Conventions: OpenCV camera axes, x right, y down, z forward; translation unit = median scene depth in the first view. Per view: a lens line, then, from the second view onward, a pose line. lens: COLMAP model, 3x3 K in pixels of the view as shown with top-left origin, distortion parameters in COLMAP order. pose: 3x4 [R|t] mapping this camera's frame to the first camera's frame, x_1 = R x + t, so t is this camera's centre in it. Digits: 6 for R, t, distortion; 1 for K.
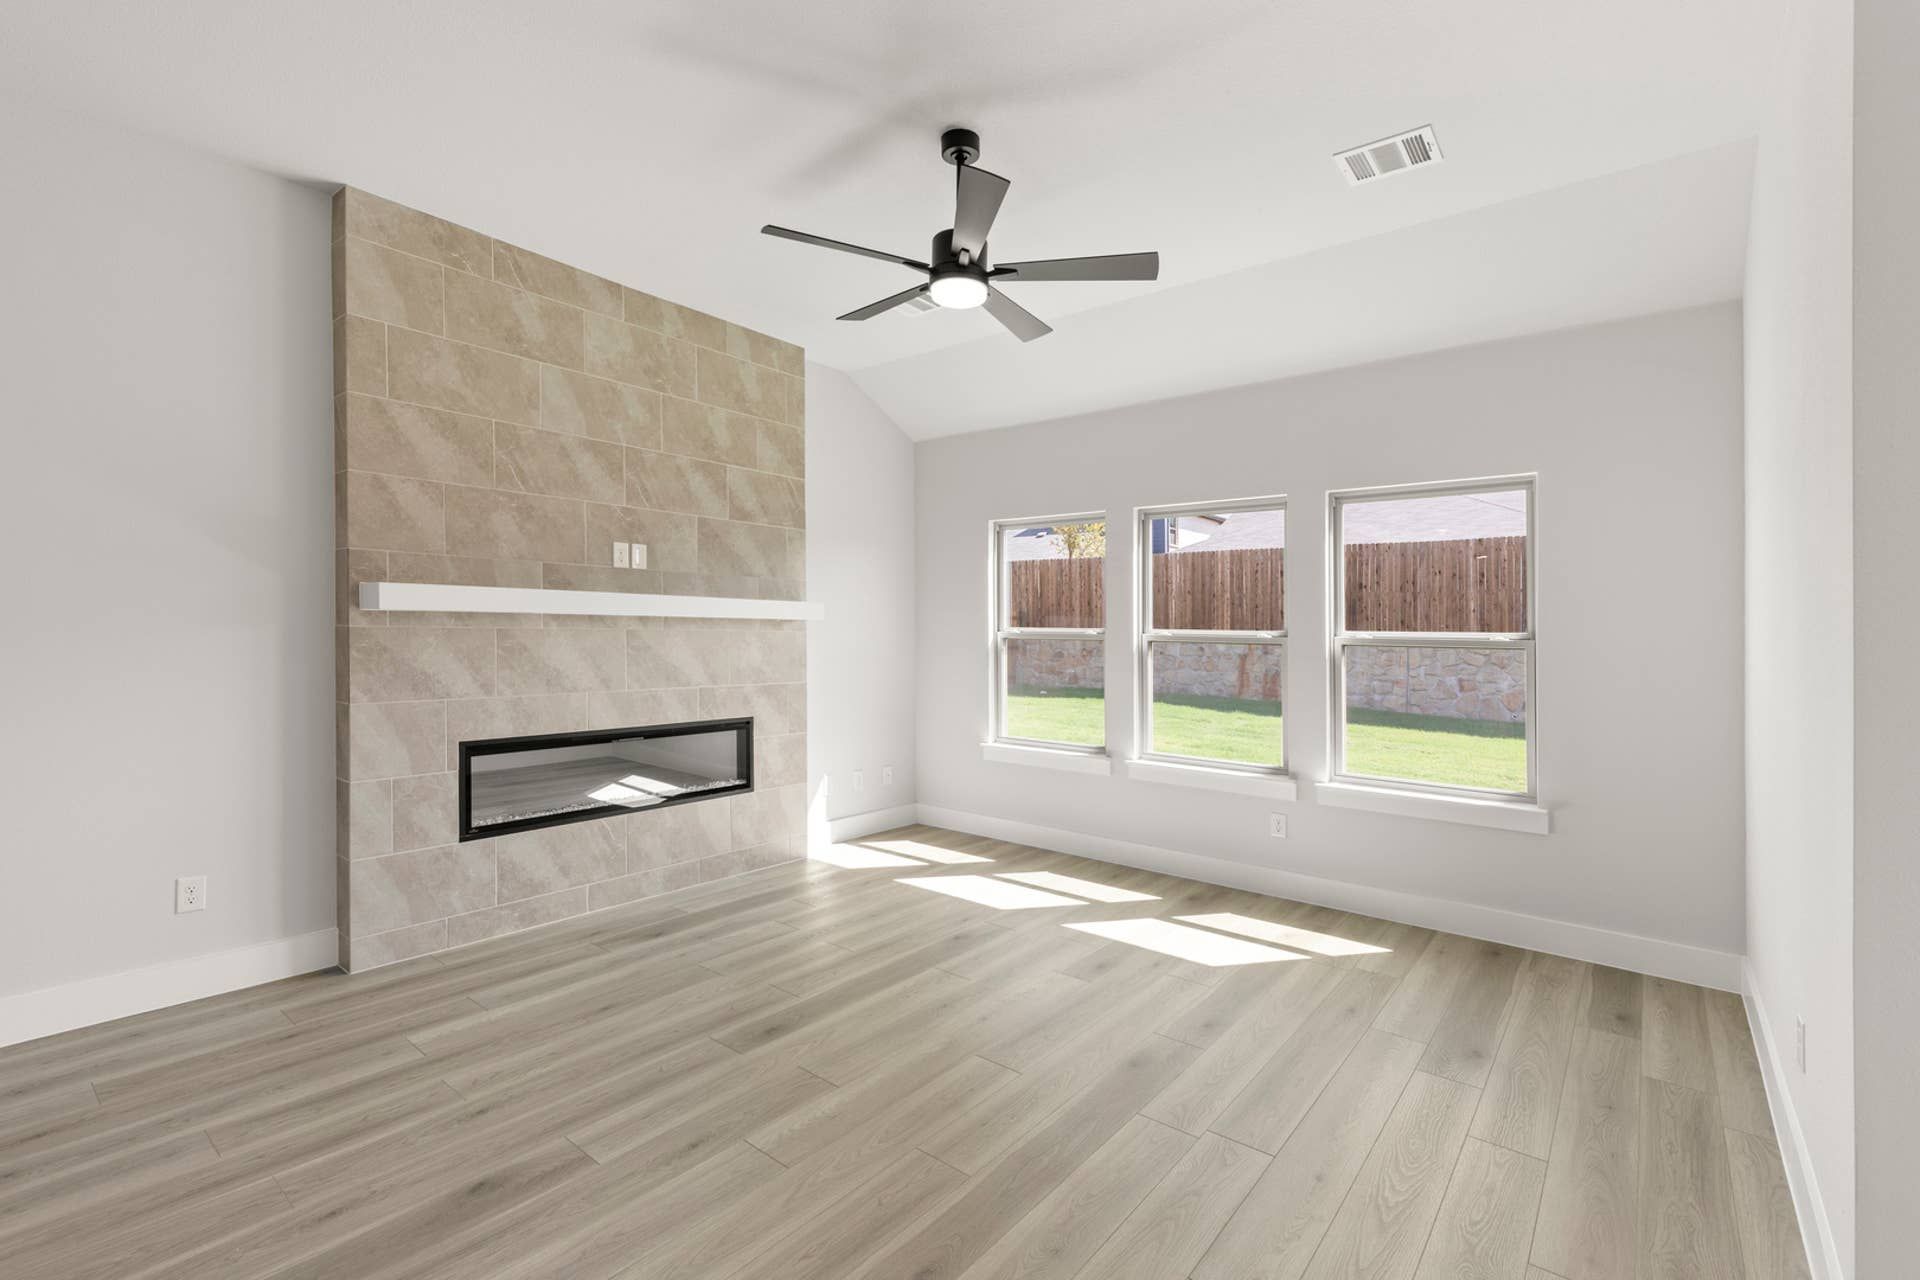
lens RADIAL K [[853.0, 0, 958.6], [0, 853.0, 656.9], [0, 0, 1]] dist [0.004286, -0.004350]
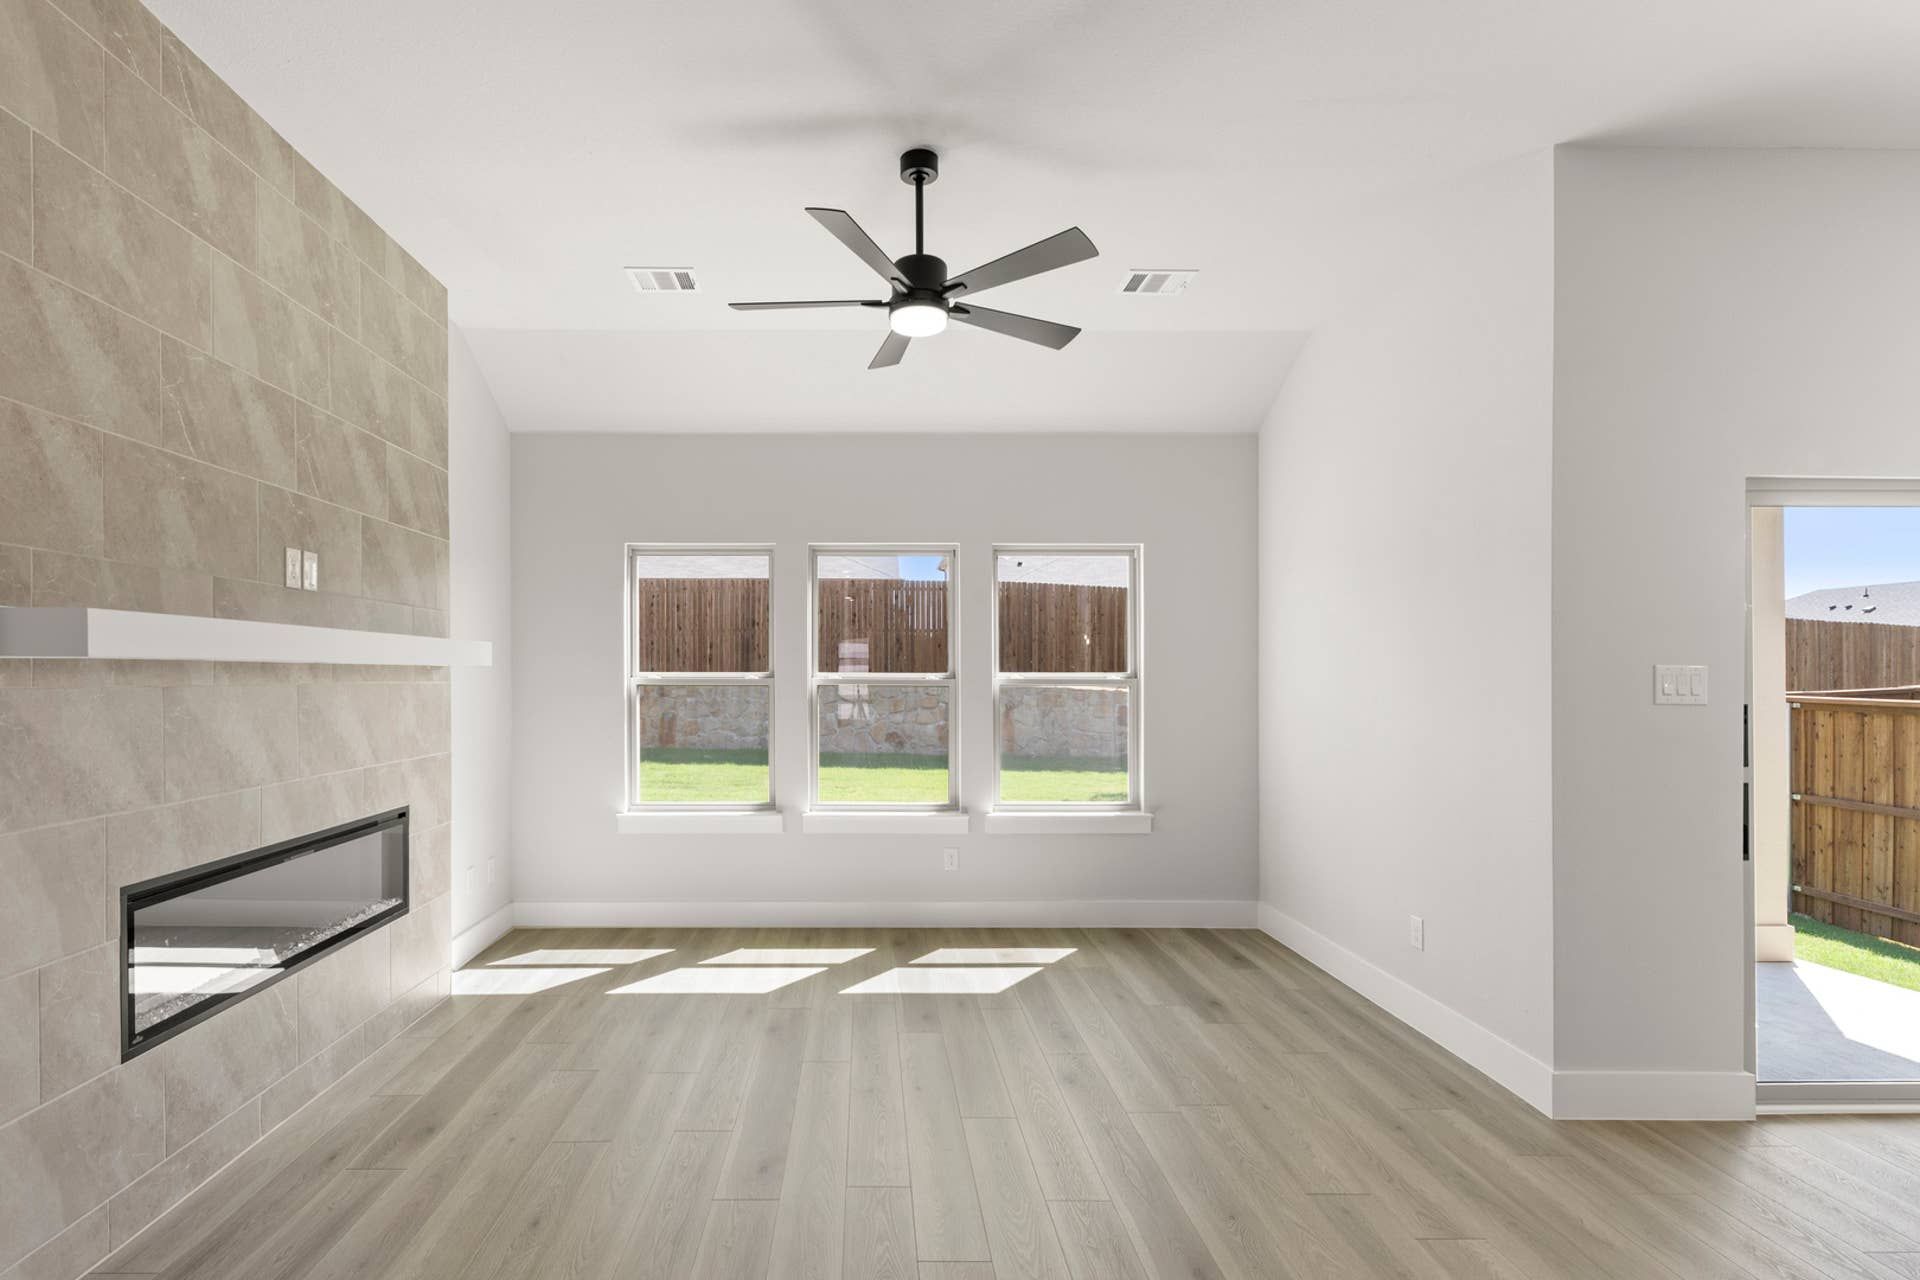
lens RADIAL K [[938.9, 0, 1043.8], [0, 938.9, 700.9], [0, 0, 1]] dist [0.009124, -0.002632]
pose [[0.751347, -0.032861, 0.659089, -0.375413], [0.032174, 0.999396, 0.013149, -0.009456], [-0.659122, 0.011326, 0.751950, 0.082499]]
